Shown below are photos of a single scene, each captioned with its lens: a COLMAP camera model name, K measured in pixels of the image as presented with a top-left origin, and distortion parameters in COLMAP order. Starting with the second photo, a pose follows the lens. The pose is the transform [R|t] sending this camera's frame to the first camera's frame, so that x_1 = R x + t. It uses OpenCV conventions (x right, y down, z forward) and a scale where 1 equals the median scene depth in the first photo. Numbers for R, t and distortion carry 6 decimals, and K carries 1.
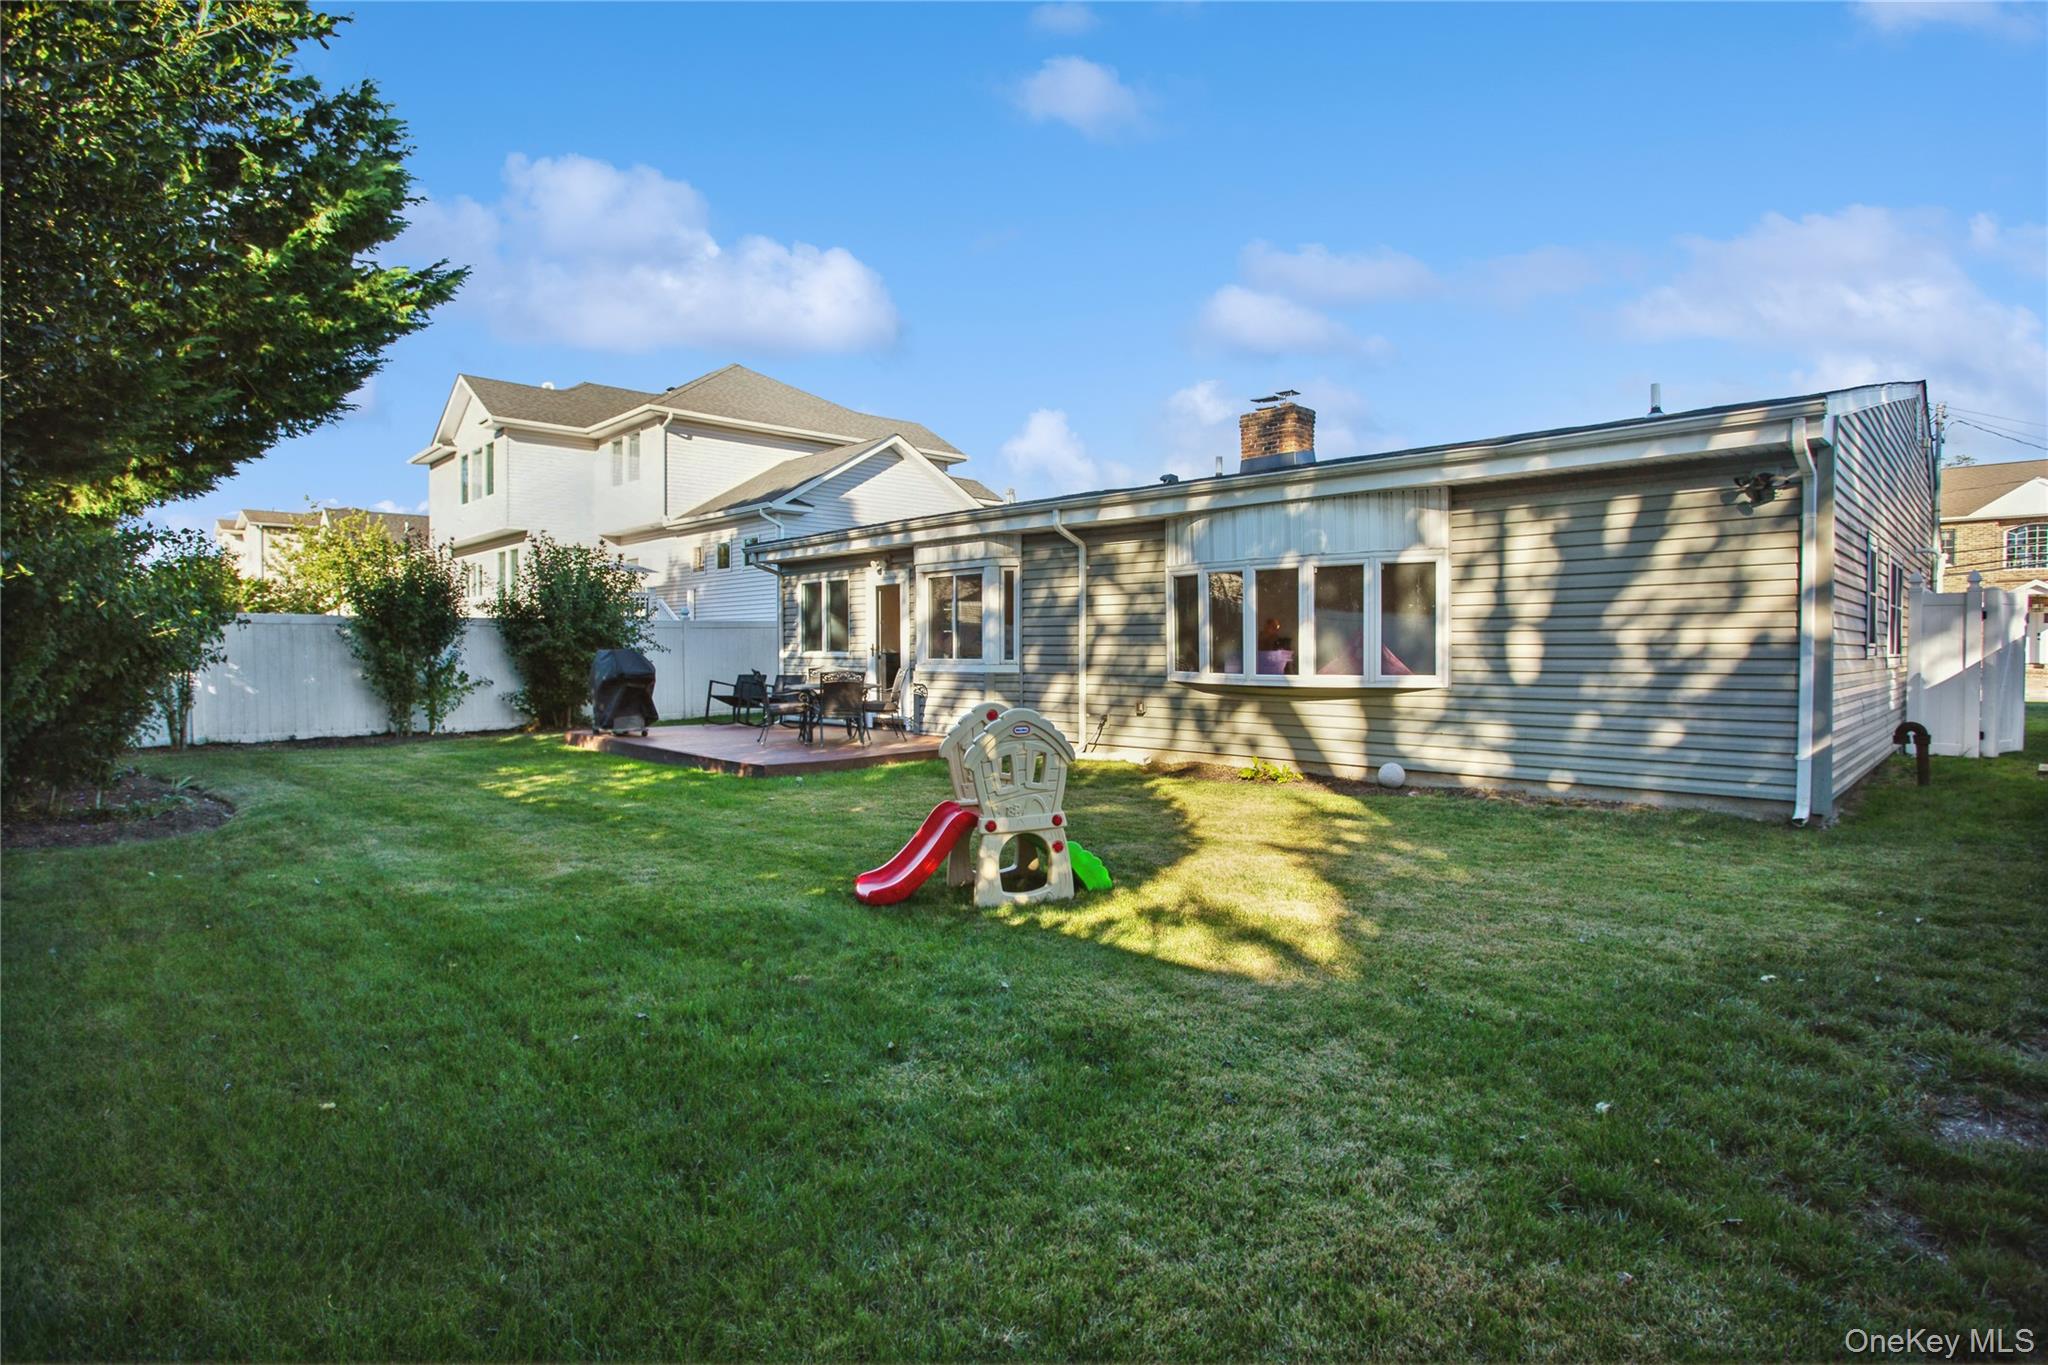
lens RADIAL K [[995.6, 0, 1047.4], [0, 995.6, 663.0], [0, 0, 1]] dist [-0.038146, 0.000692]
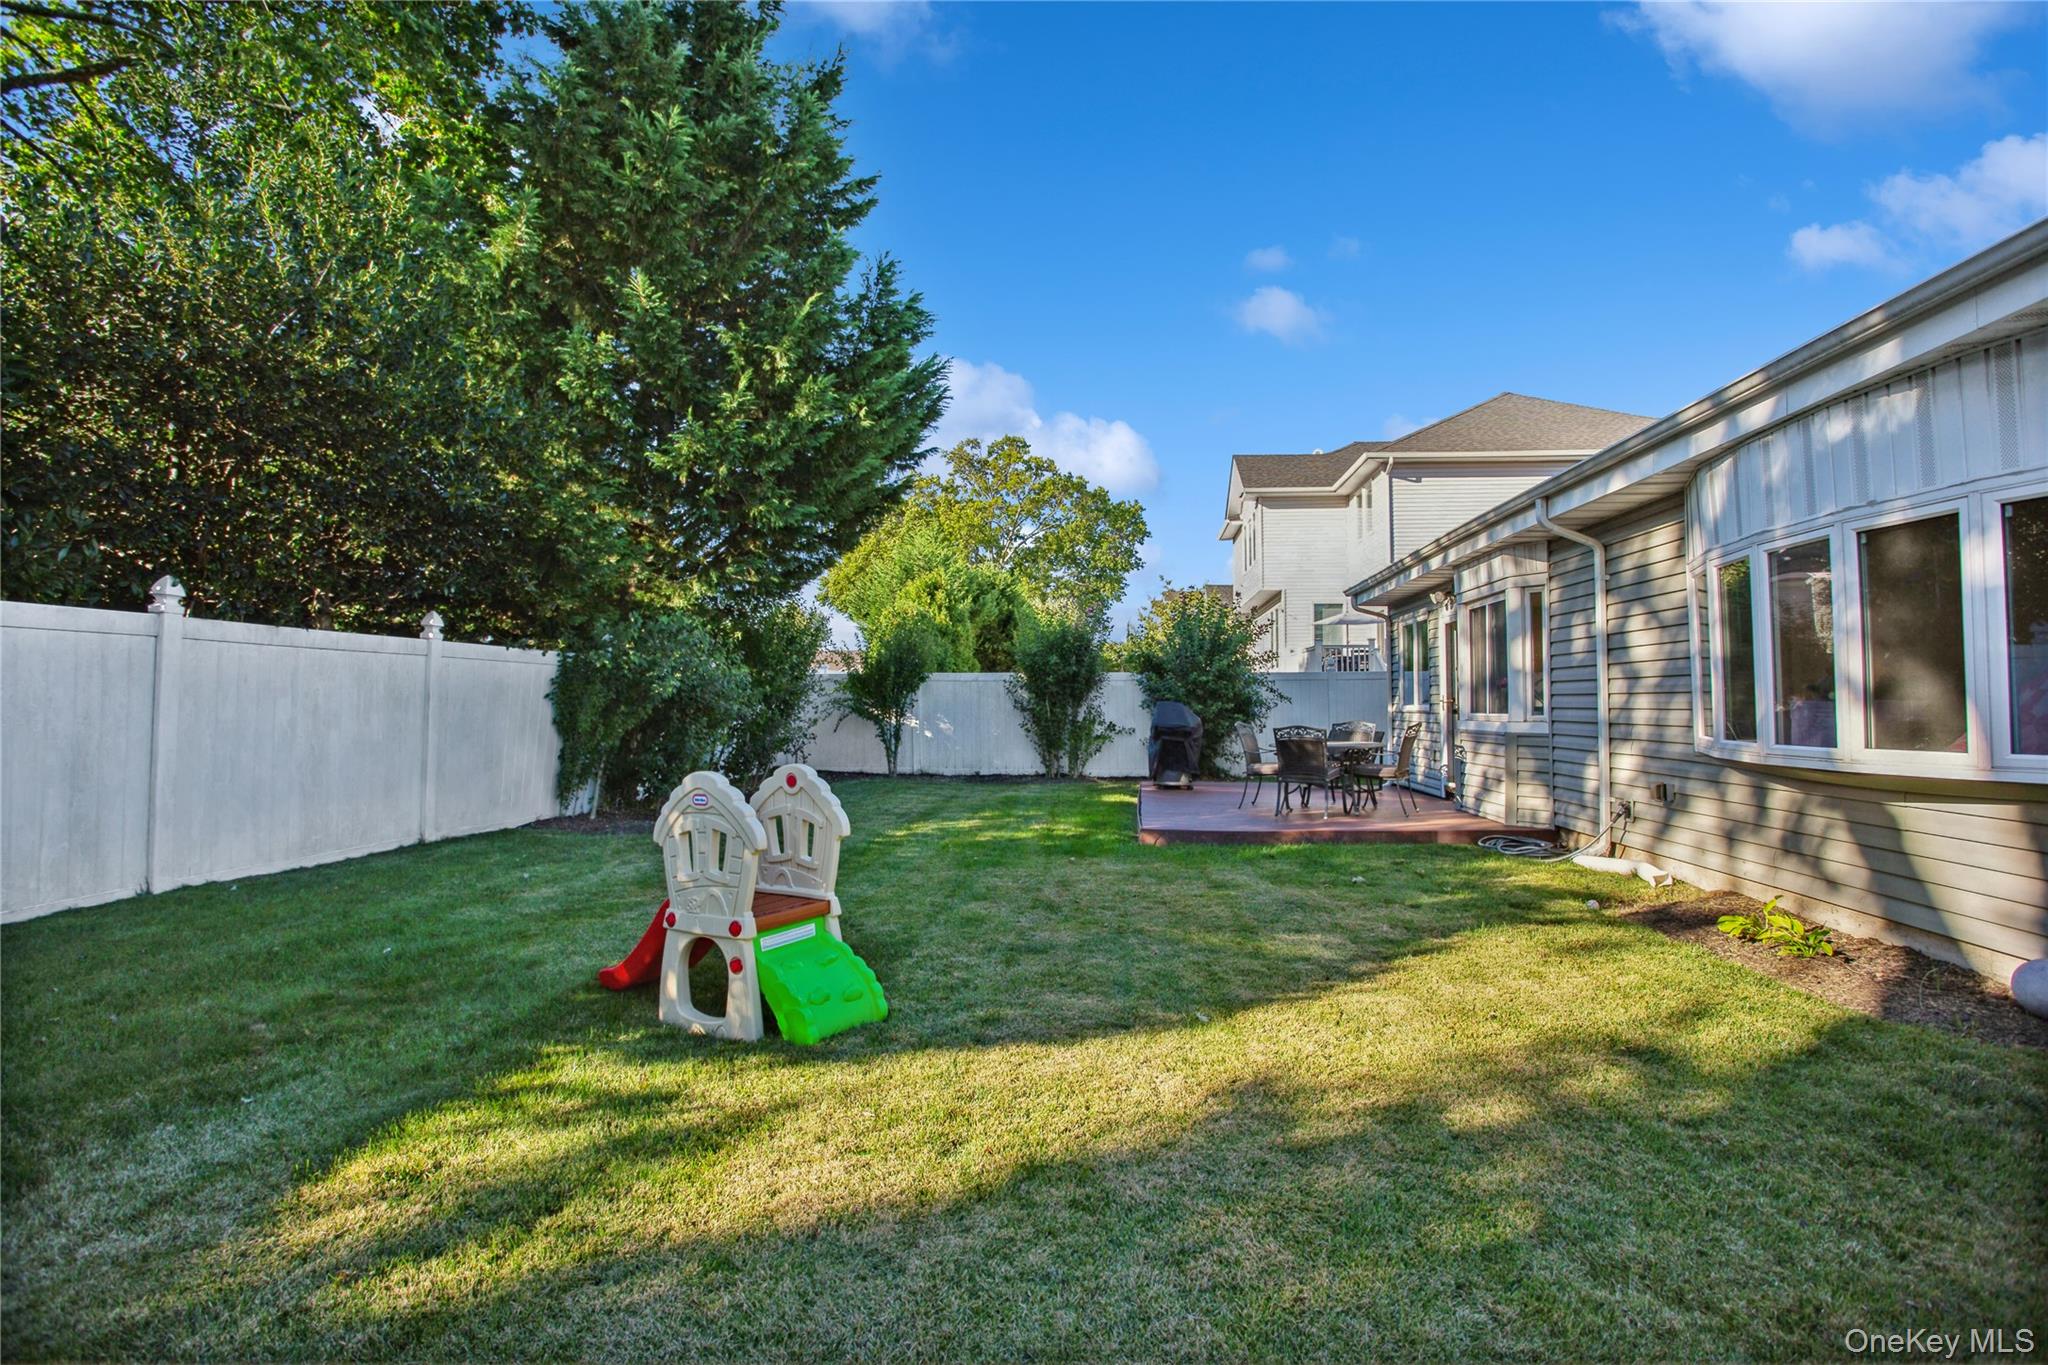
lens RADIAL K [[995.6, 0, 1047.4], [0, 995.6, 663.0], [0, 0, 1]] dist [-0.038146, 0.000692]
pose [[0.644271, -0.028829, -0.764254, 0.257402], [-0.013067, 0.998729, -0.048689, -0.002920], [0.764686, 0.041355, 0.643075, 0.250222]]
